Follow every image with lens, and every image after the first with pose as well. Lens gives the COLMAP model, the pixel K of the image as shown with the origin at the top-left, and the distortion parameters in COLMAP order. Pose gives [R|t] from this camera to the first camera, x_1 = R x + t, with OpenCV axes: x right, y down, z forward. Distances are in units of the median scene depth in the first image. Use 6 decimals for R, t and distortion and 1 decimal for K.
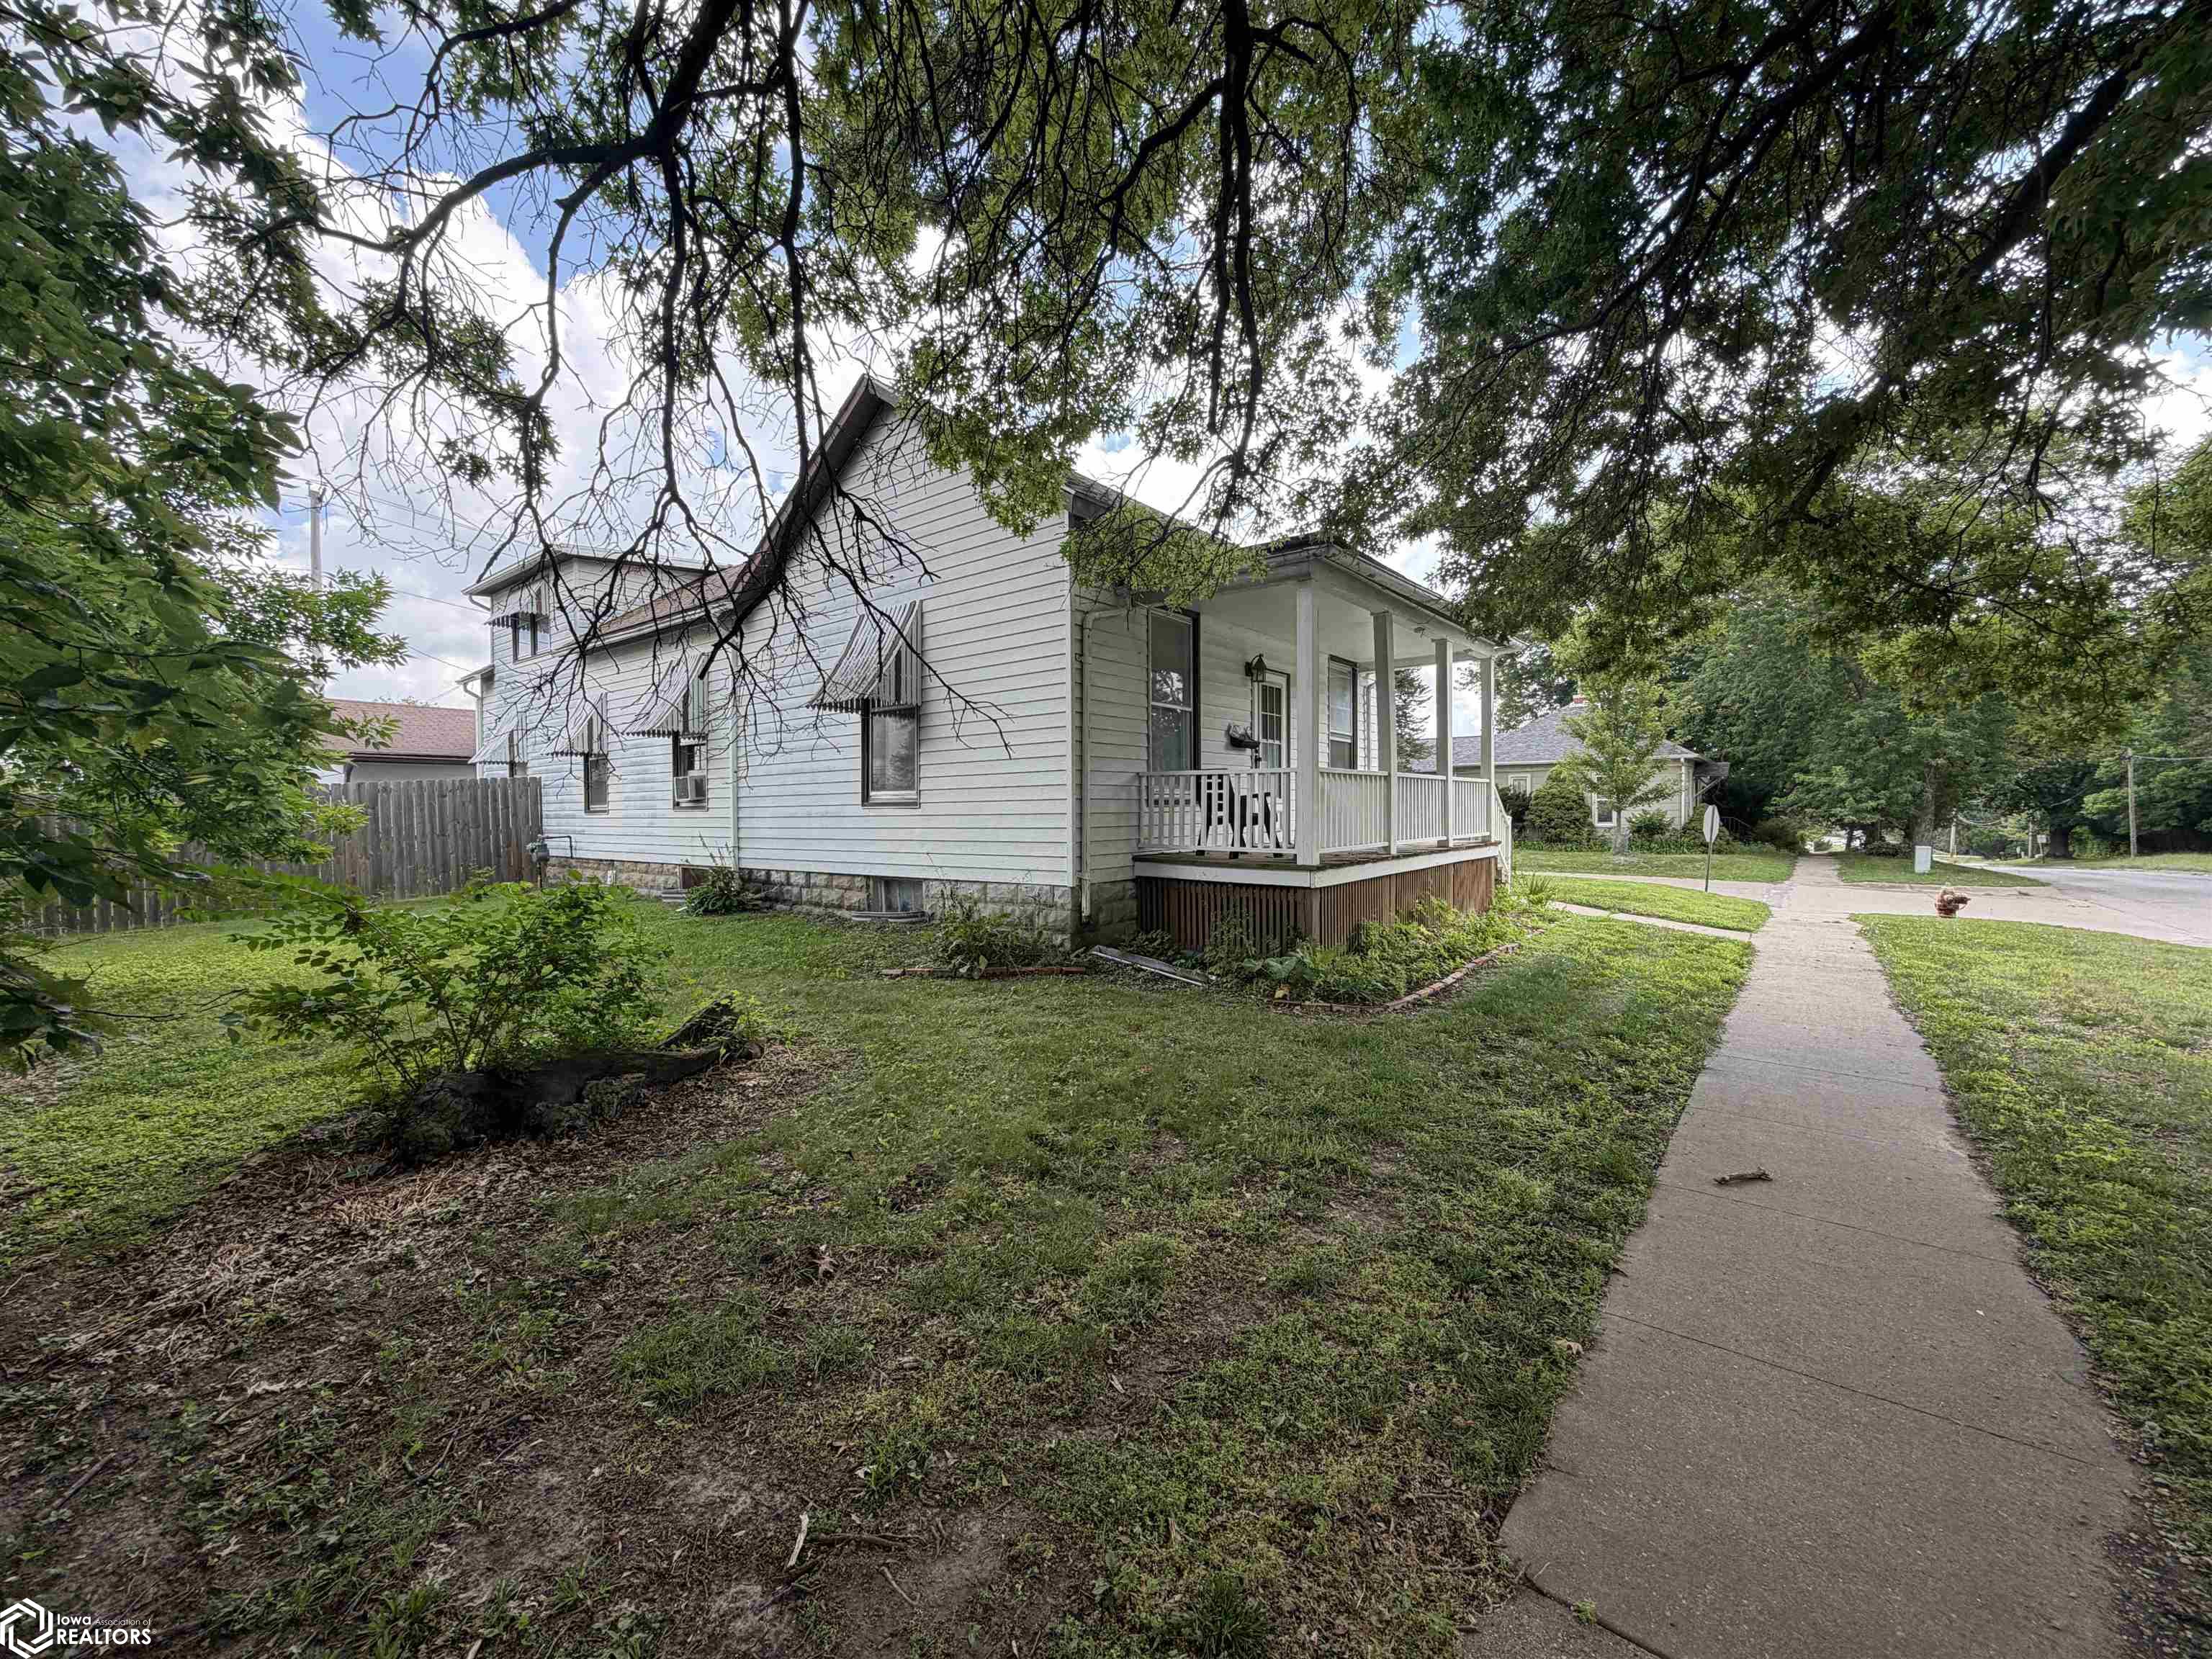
lens RADIAL K [[880.3, 0, 1102.2], [0, 880.3, 829.8], [0, 0, 1]] dist [-0.000342, 0.000356]
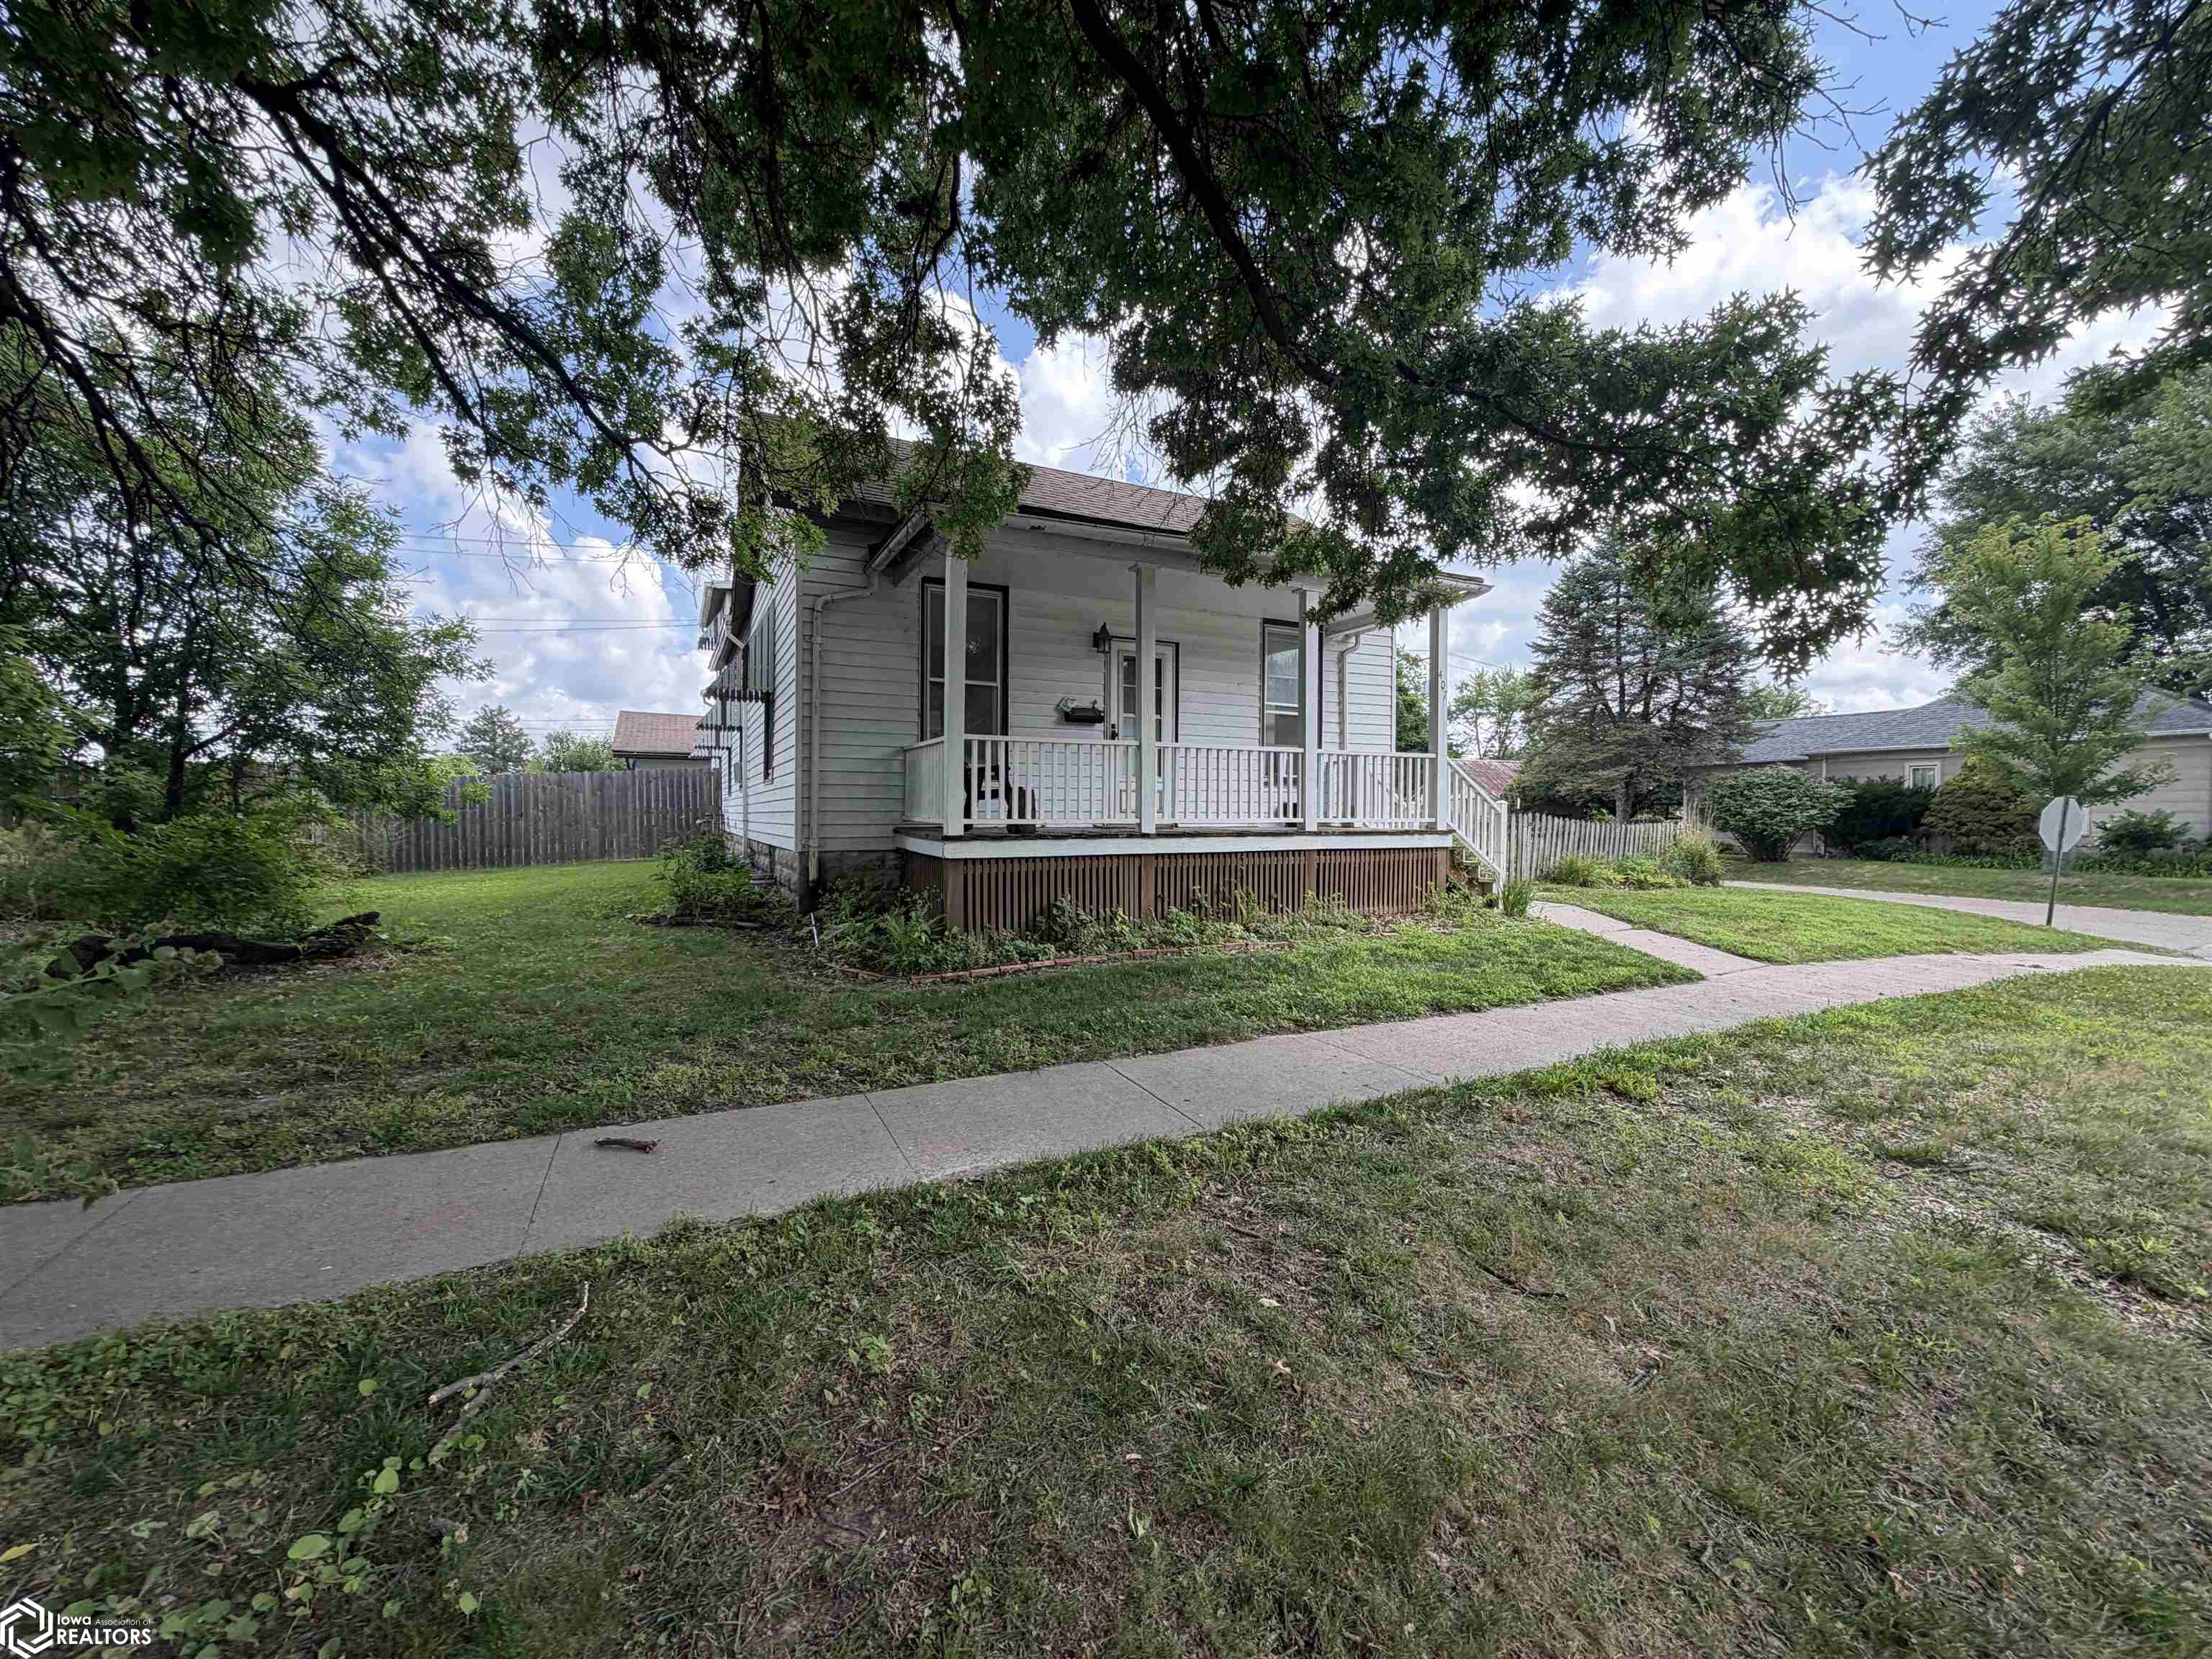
lens RADIAL K [[880.3, 0, 1102.2], [0, 880.3, 829.8], [0, 0, 1]] dist [-0.000342, 0.000356]
pose [[0.897131, 0.021138, -0.441258, 0.688001], [-0.021908, 0.999754, 0.003351, 0.023056], [0.441220, 0.006661, 0.897374, 0.170402]]
